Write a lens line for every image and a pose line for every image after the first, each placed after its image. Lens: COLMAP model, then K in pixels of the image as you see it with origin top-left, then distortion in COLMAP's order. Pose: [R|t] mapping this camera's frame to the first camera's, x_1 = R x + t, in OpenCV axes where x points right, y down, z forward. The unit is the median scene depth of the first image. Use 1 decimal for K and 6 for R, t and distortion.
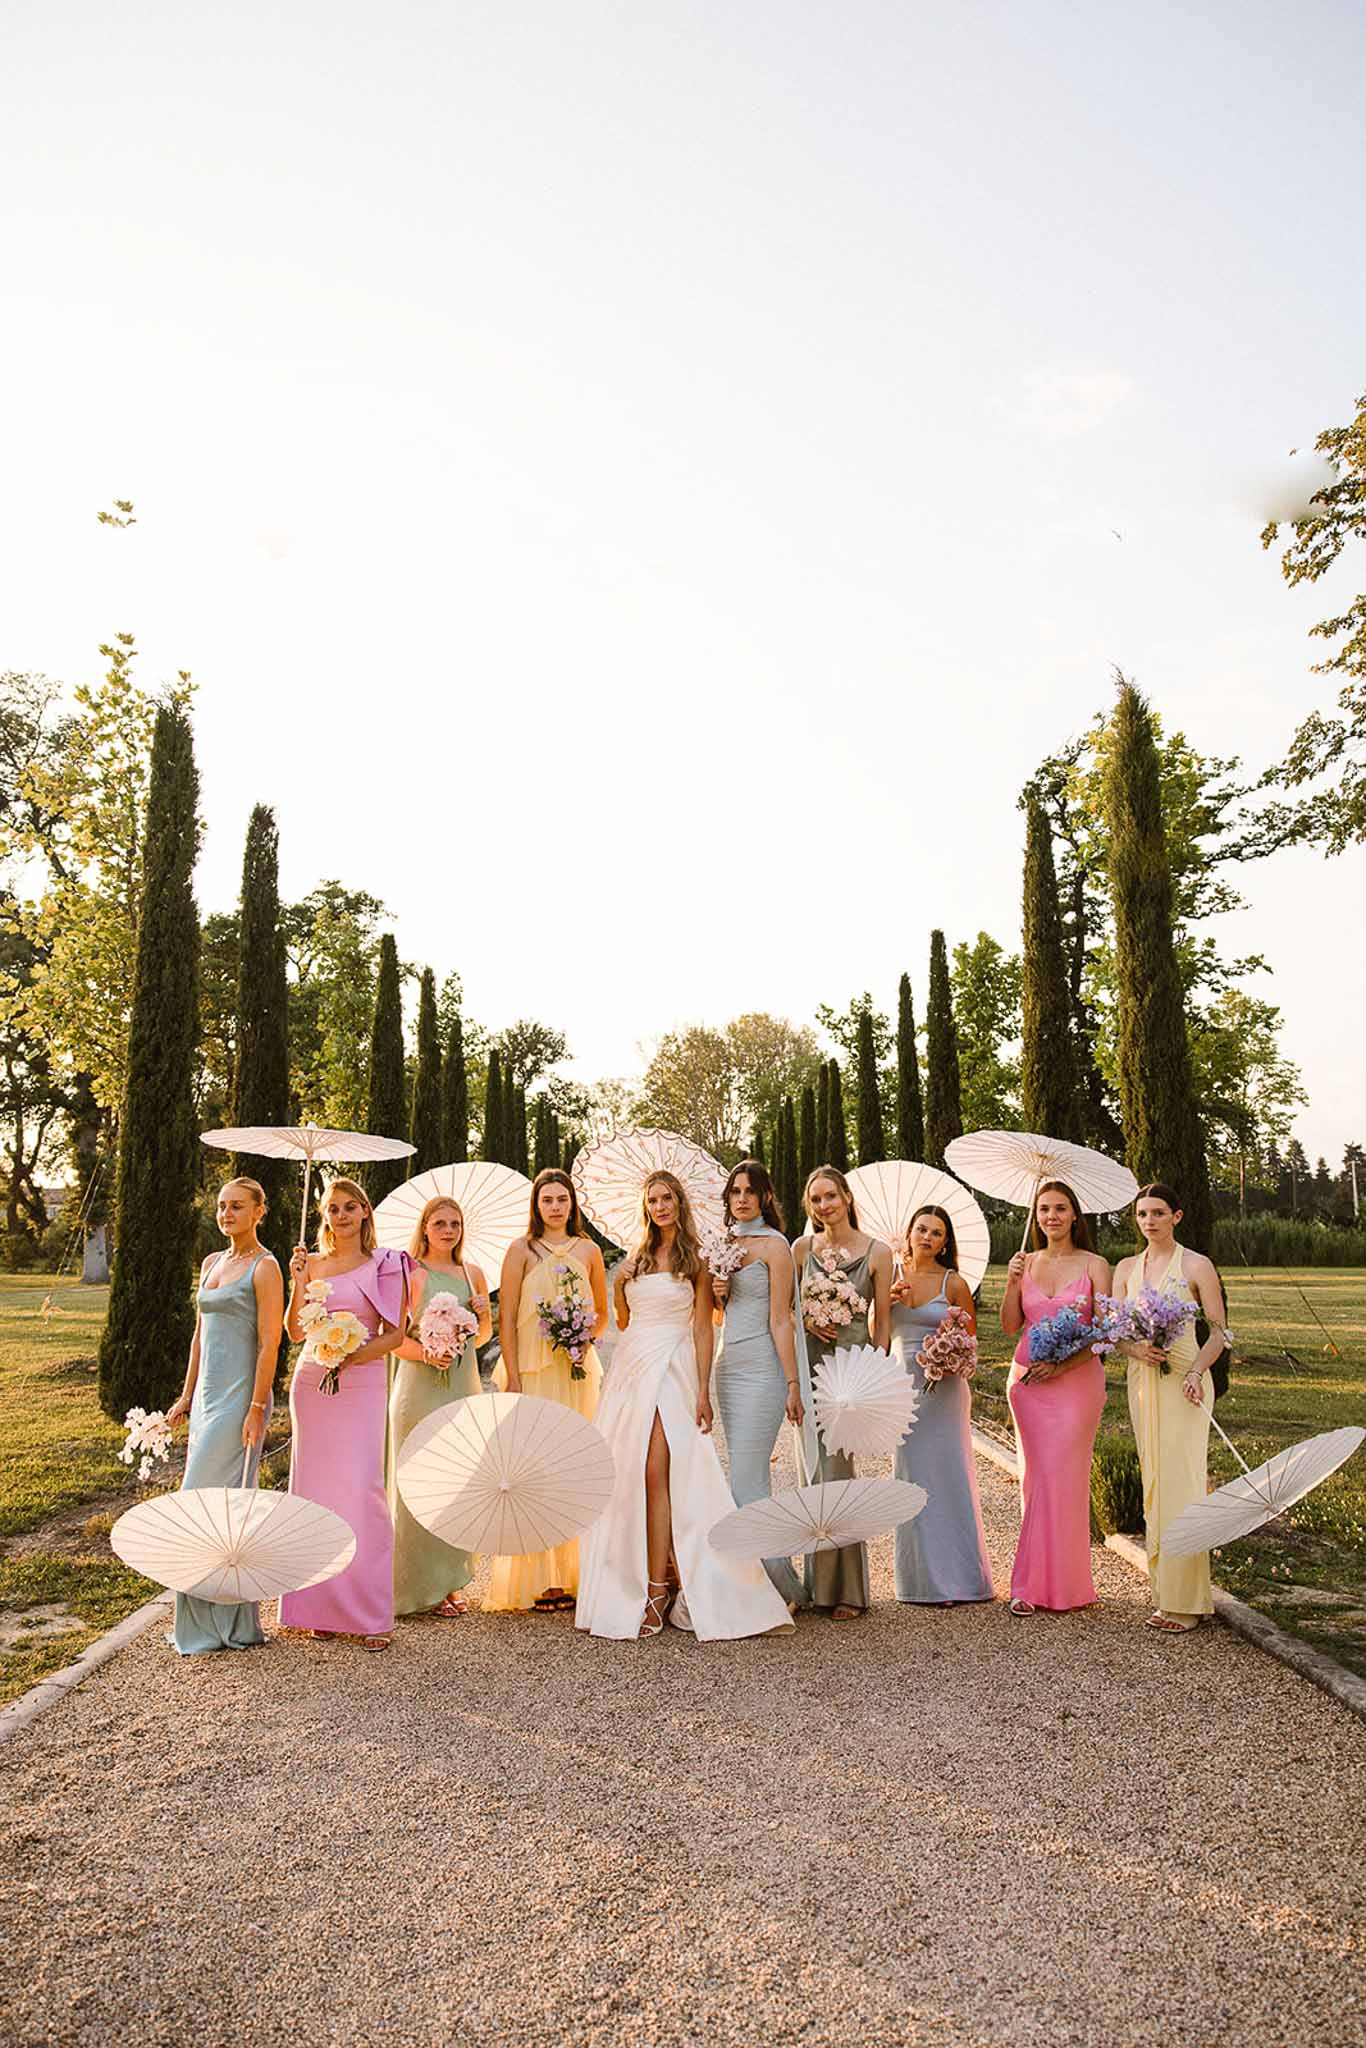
lens RADIAL K [[1490.6, 0, 683.0], [0, 1490.6, 1024.0], [0, 0, 1]] dist [0.003517, 0.000678]
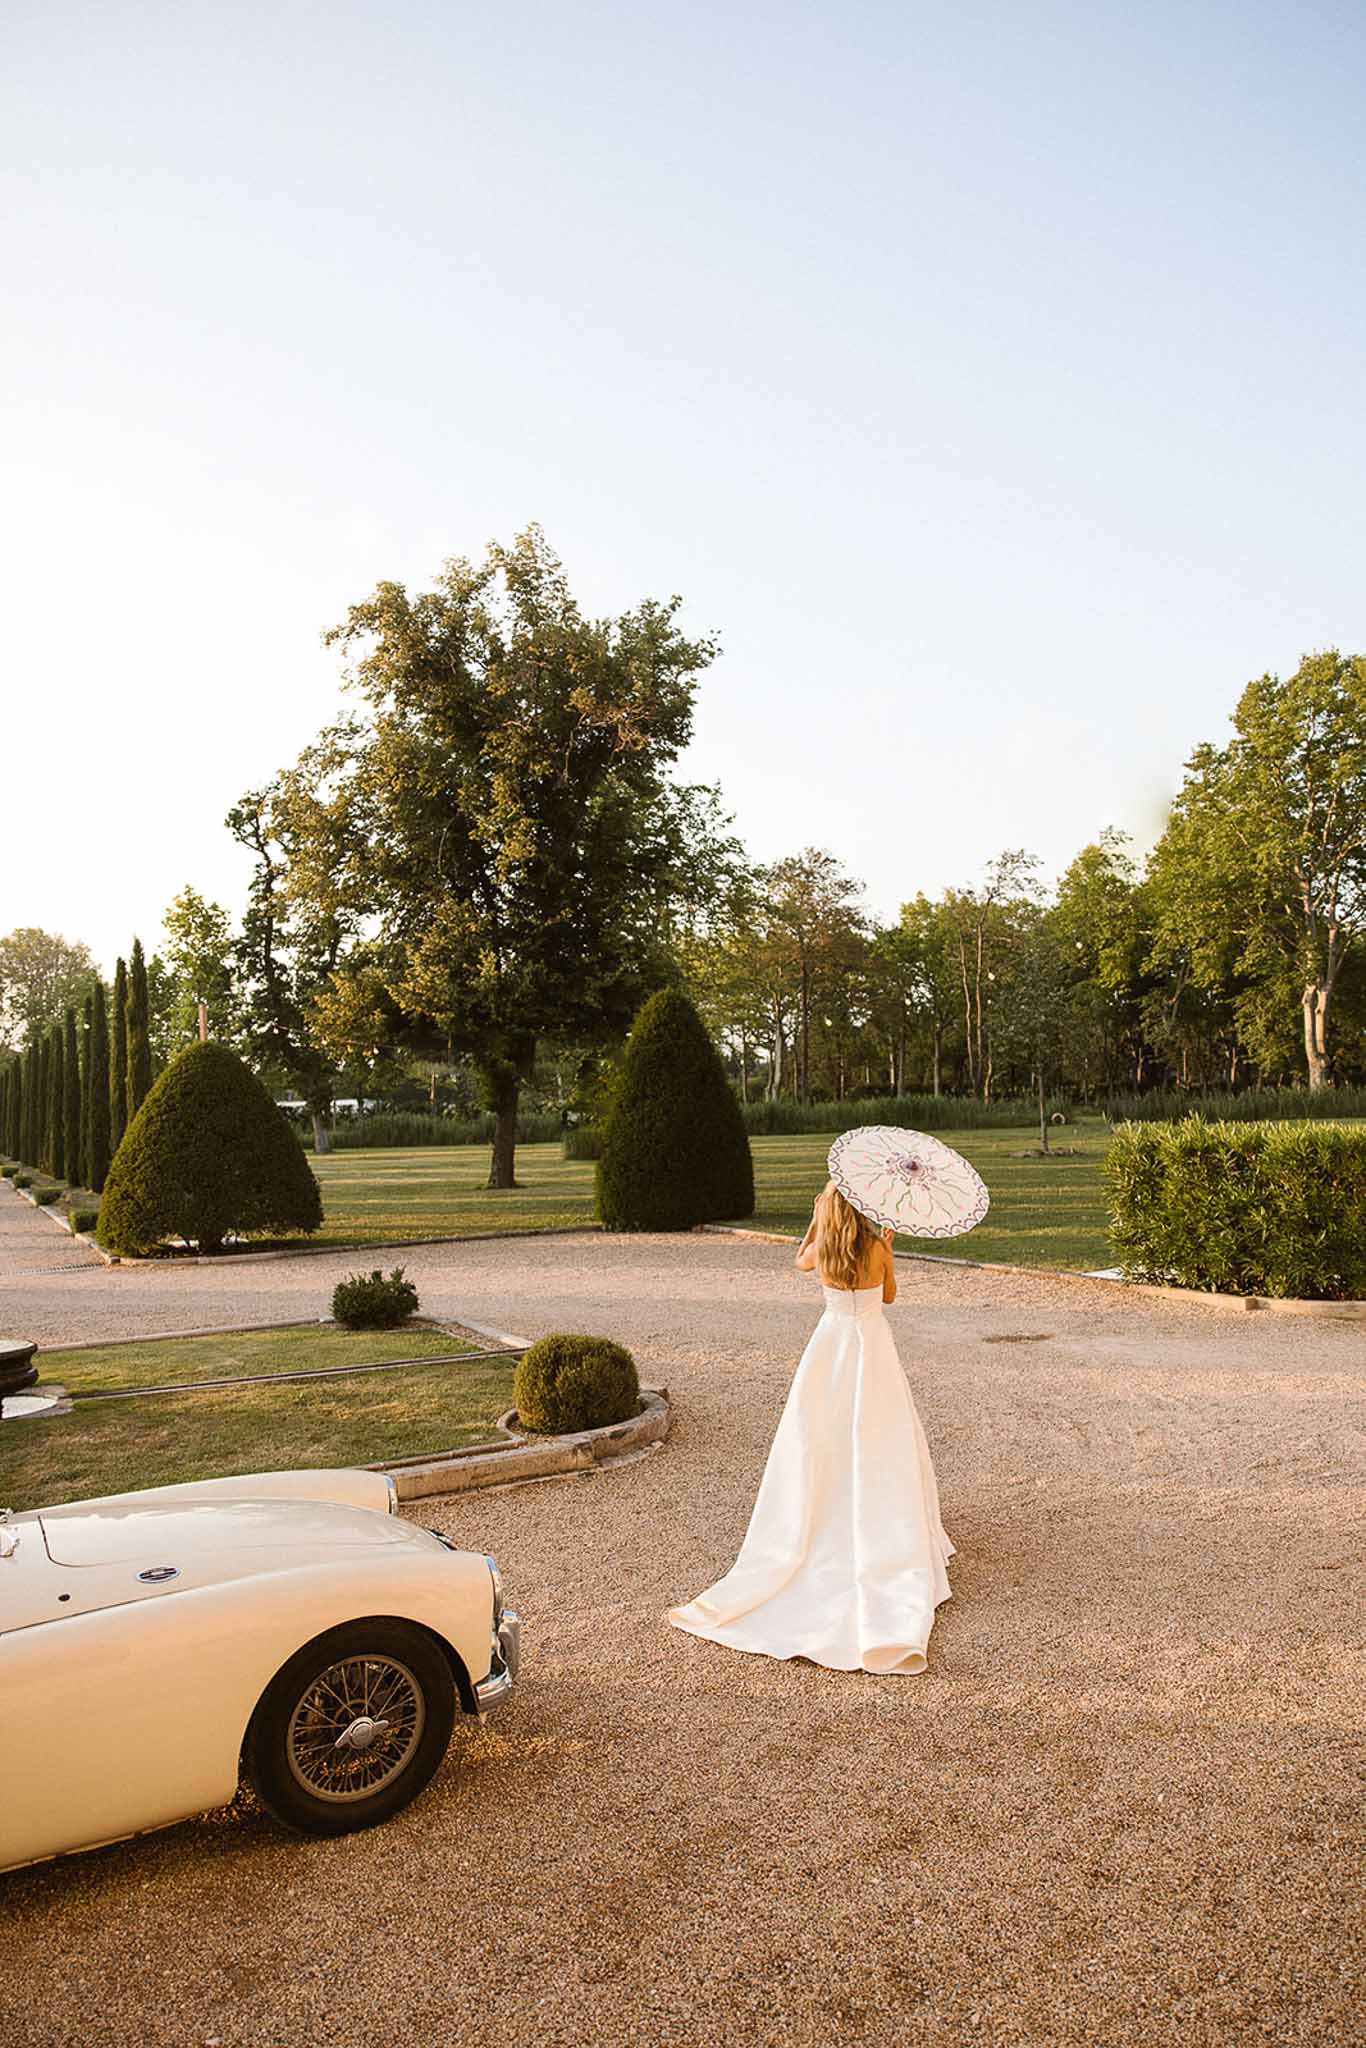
lens RADIAL K [[1411.7, 0, 683.0], [0, 1411.7, 1024.0], [0, 0, 1]] dist [0.000014, 0.000255]
pose [[0.888406, 0.007316, 0.458999, 0.001087], [-0.040345, 0.997248, 0.062194, -0.052179], [-0.457281, -0.073772, 0.886257, -0.326039]]
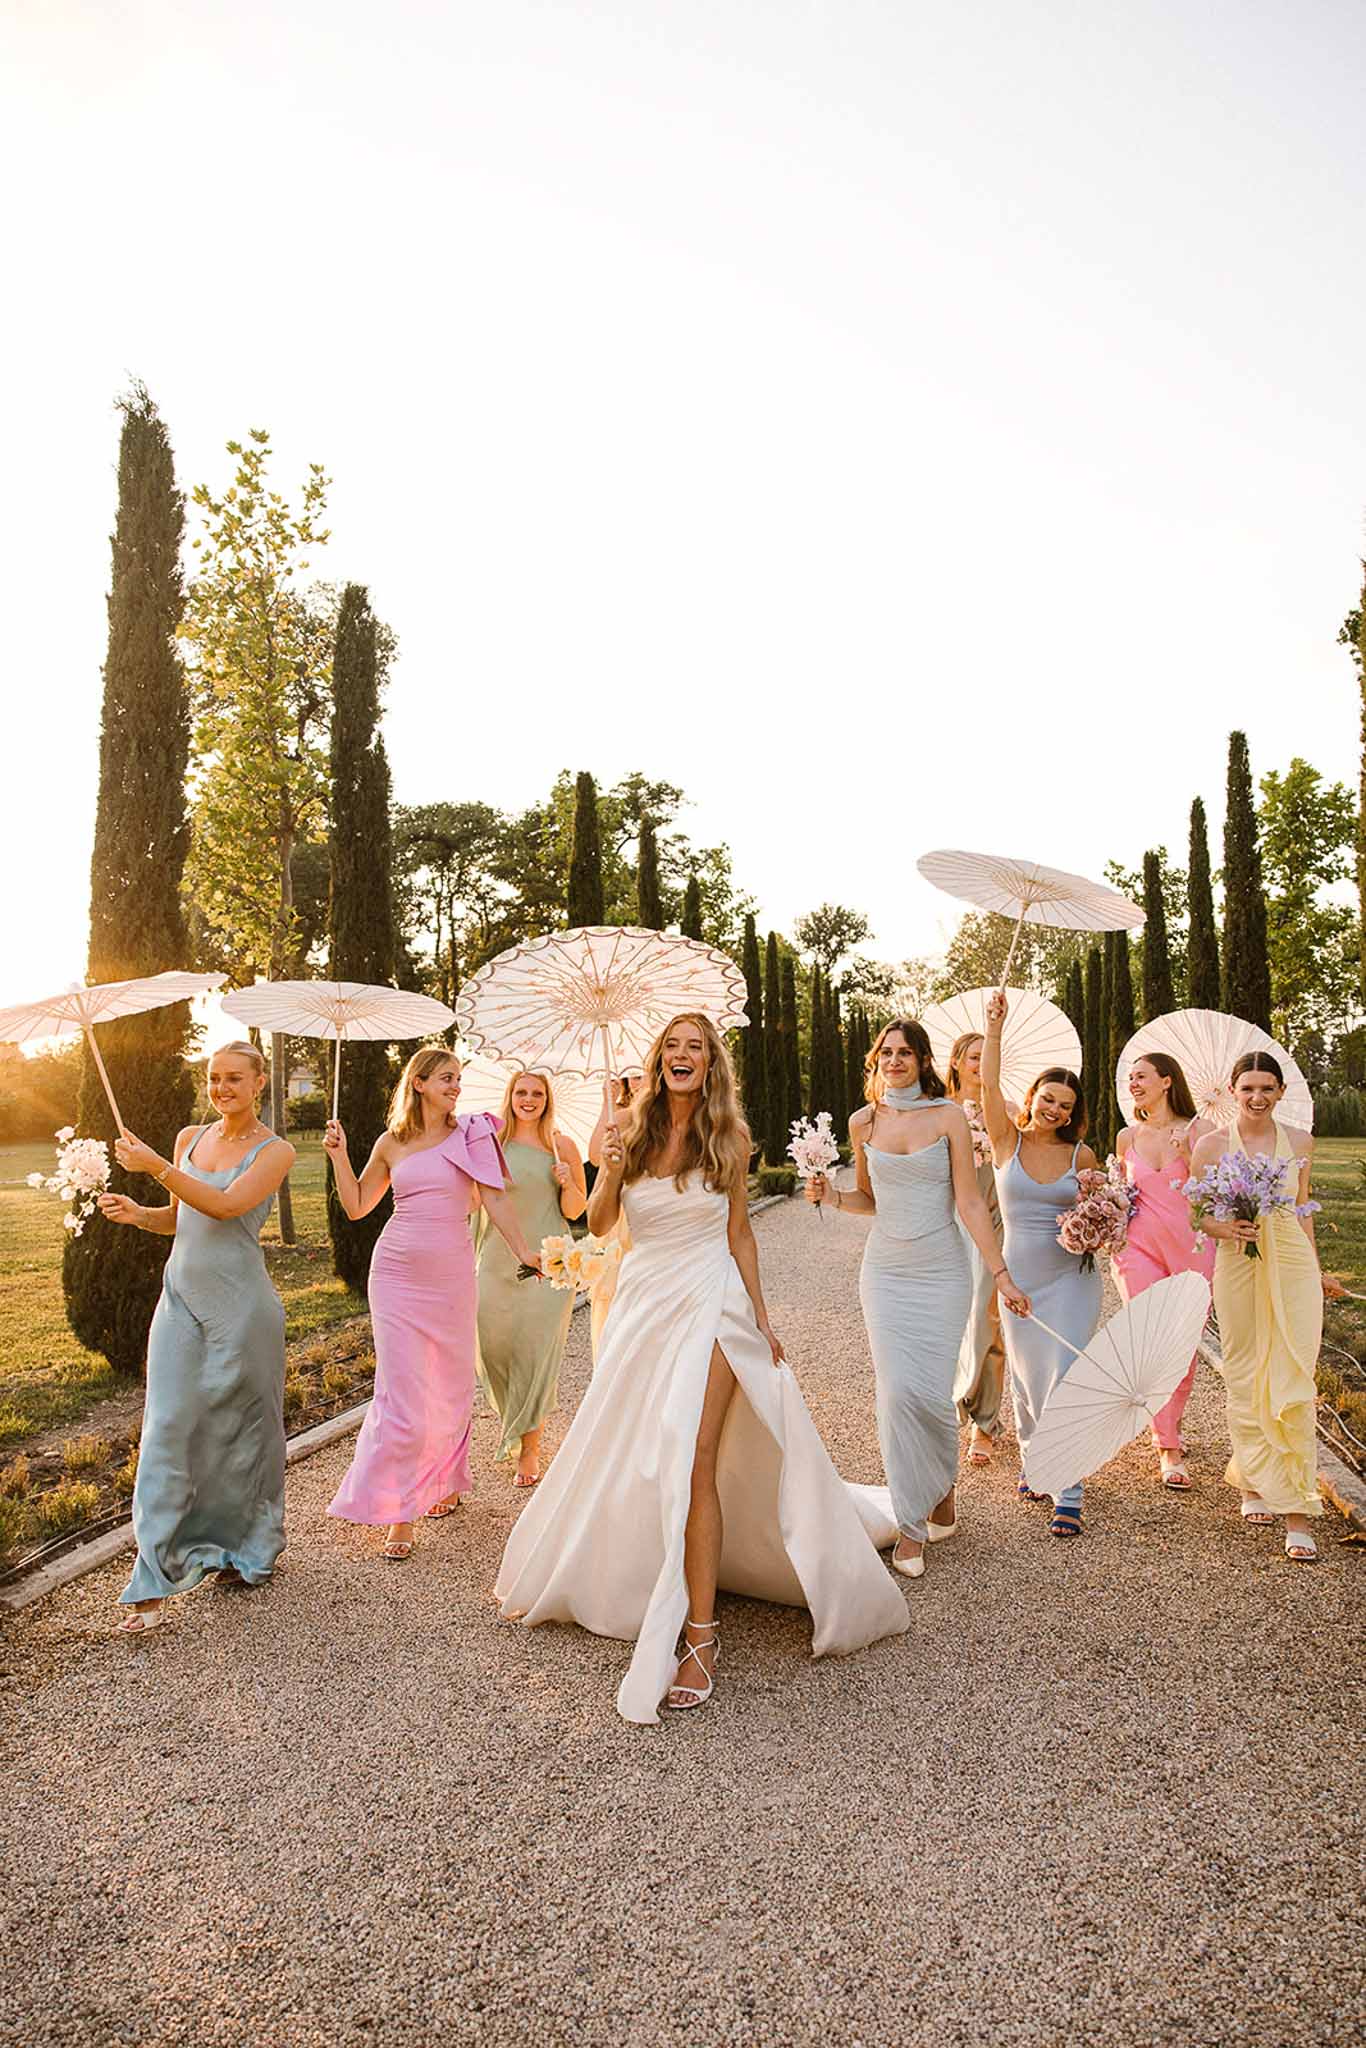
lens RADIAL K [[1372.2, 0, 683.0], [0, 1372.2, 1024.0], [0, 0, 1]] dist [0.006696, 0.002545]
pose [[0.975705, -0.011746, -0.218771, 0.026392], [0.029606, 0.996471, 0.078538, 0.018684], [0.217077, -0.083107, 0.972610, 0.135160]]
